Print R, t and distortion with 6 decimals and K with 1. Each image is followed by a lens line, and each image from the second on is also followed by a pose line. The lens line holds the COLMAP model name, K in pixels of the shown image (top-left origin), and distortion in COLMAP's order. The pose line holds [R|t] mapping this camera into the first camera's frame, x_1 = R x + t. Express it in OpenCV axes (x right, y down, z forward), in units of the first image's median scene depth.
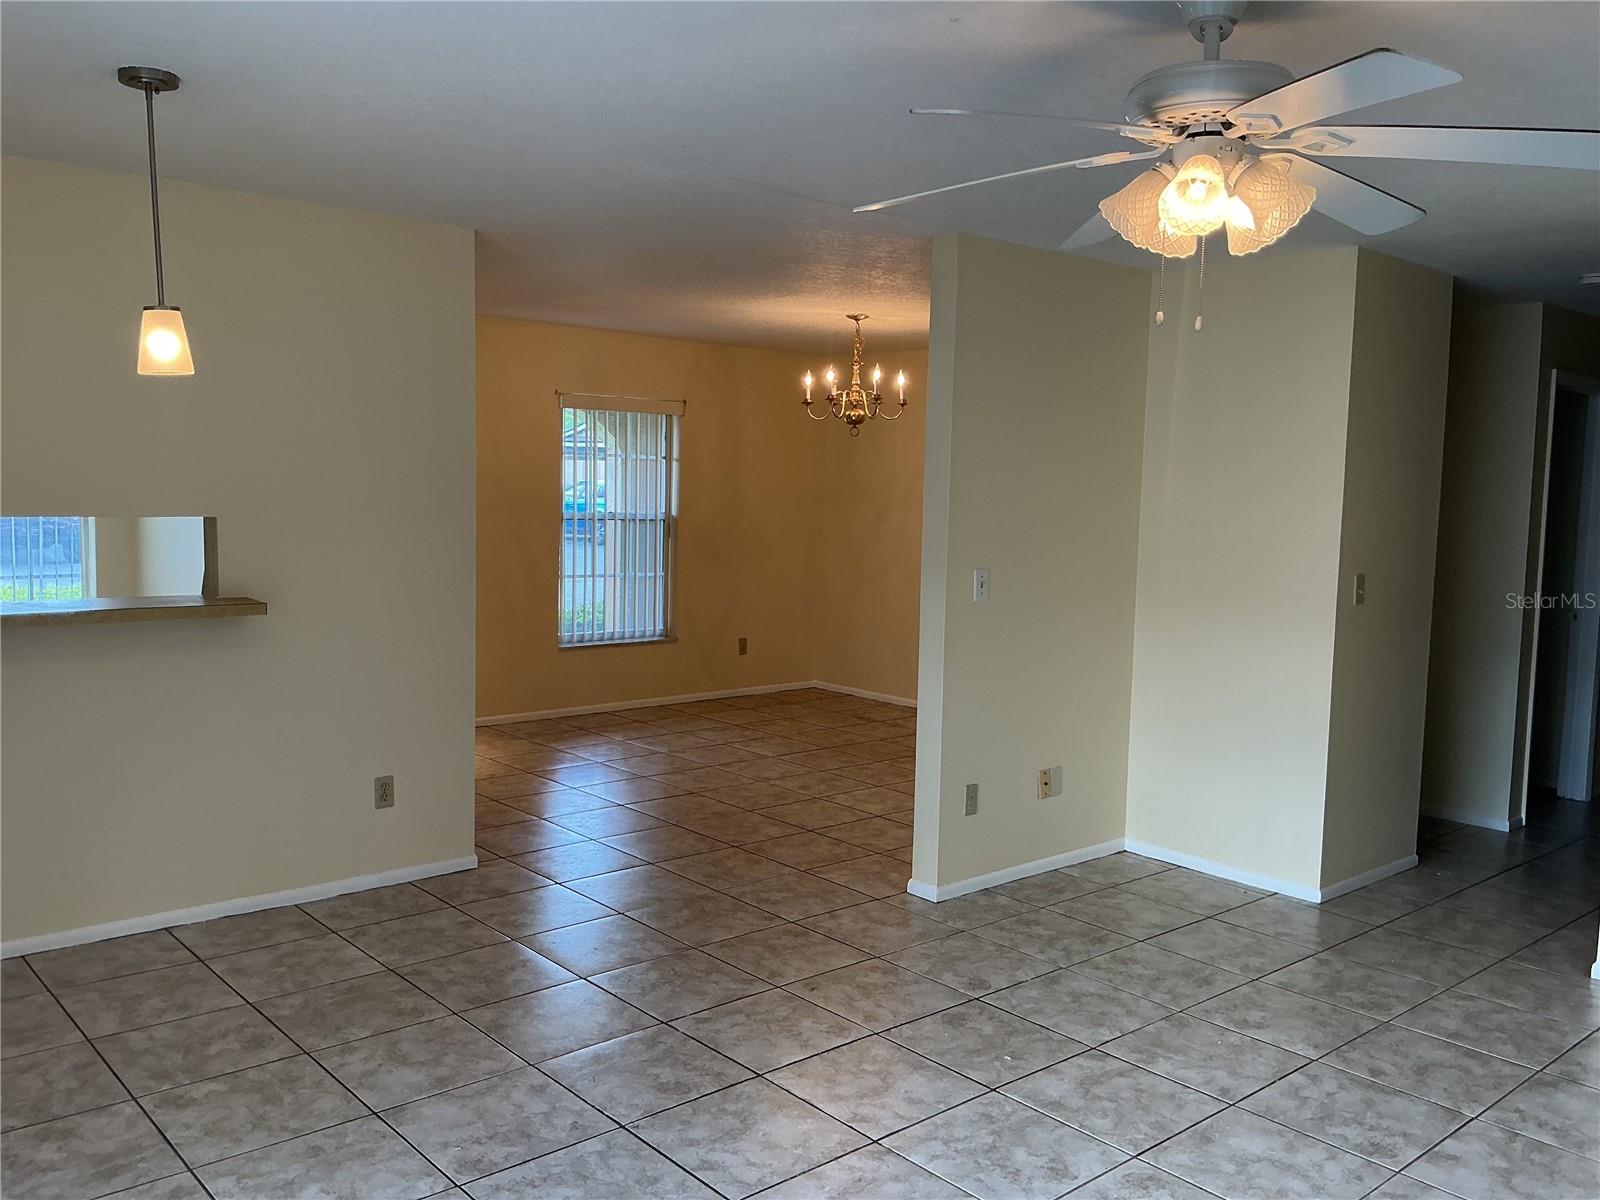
lens RADIAL K [[1341.5, 0, 808.1], [0, 1341.5, 608.4], [0, 0, 1]] dist [0.026033, -0.075862]
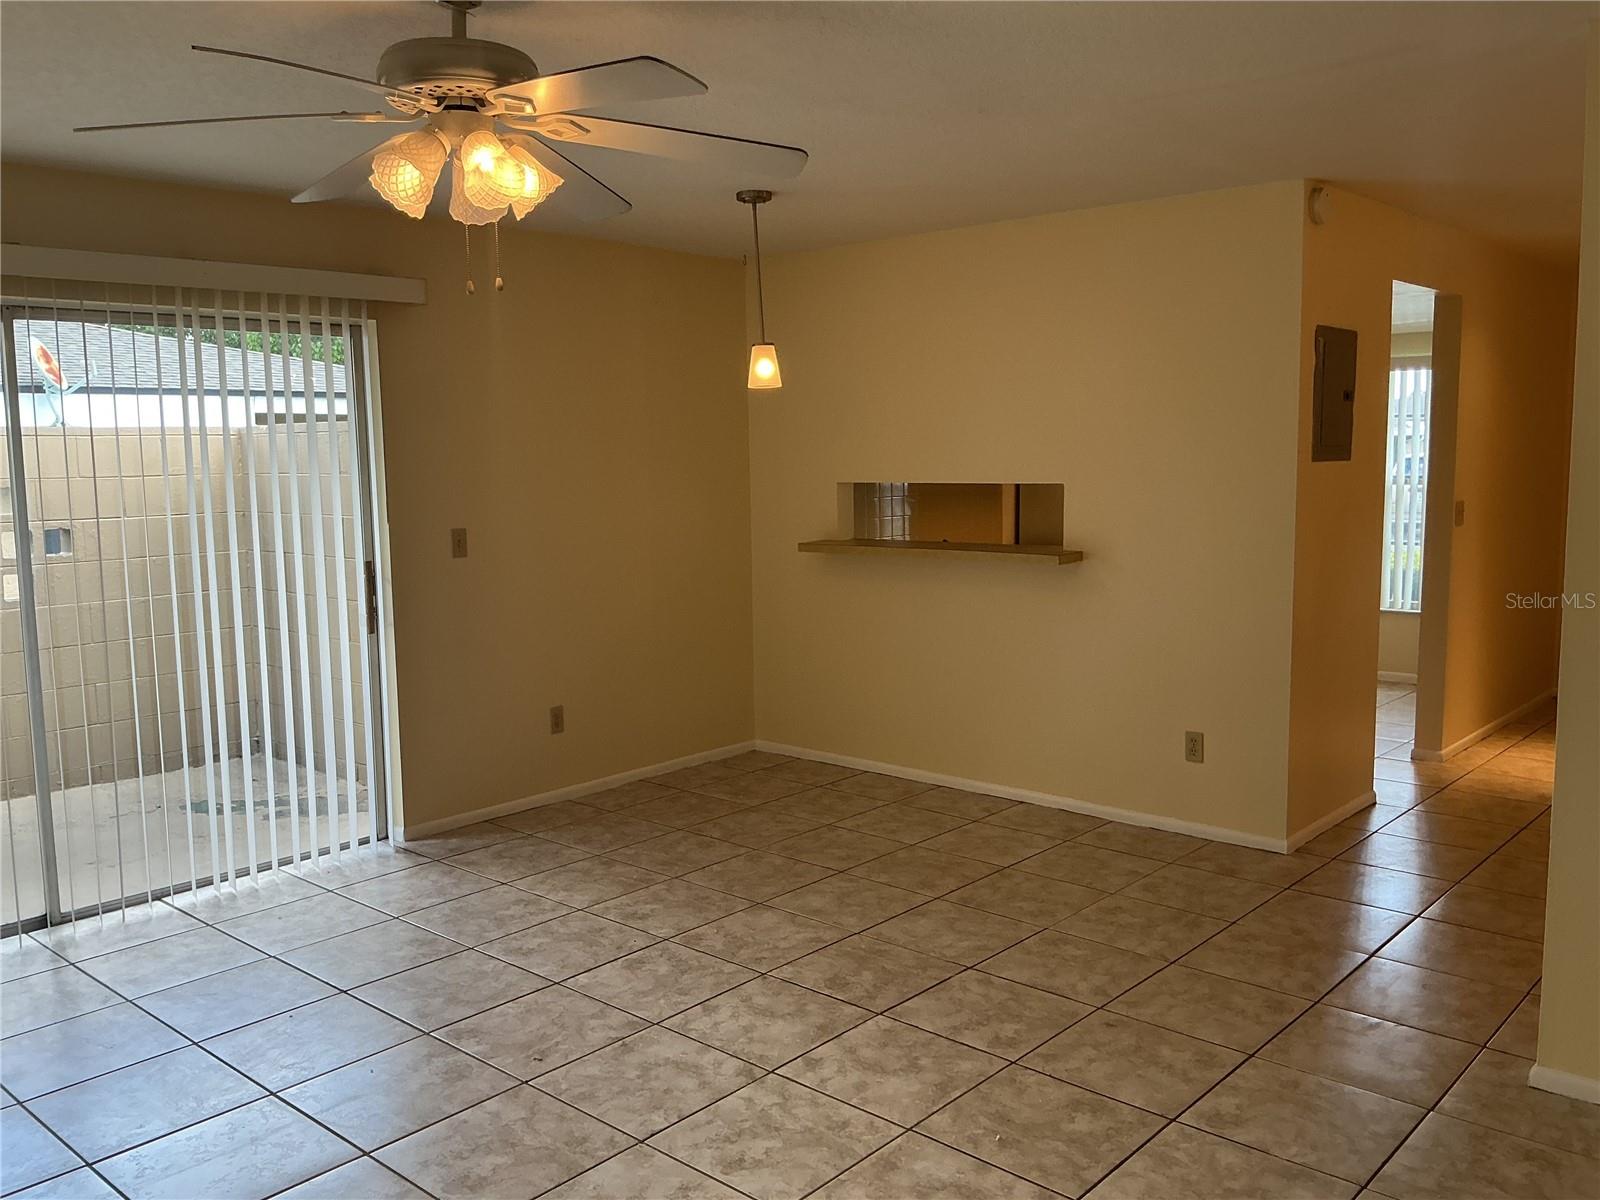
lens RADIAL K [[1341.5, 0, 803.9], [0, 1341.5, 587.6], [0, 0, 1]] dist [0.026033, -0.075862]
pose [[0.109129, 0.083415, -0.990521, 0.887015], [-0.085378, 0.993577, 0.074266, -0.052298], [0.990354, 0.076464, 0.115550, 0.724842]]
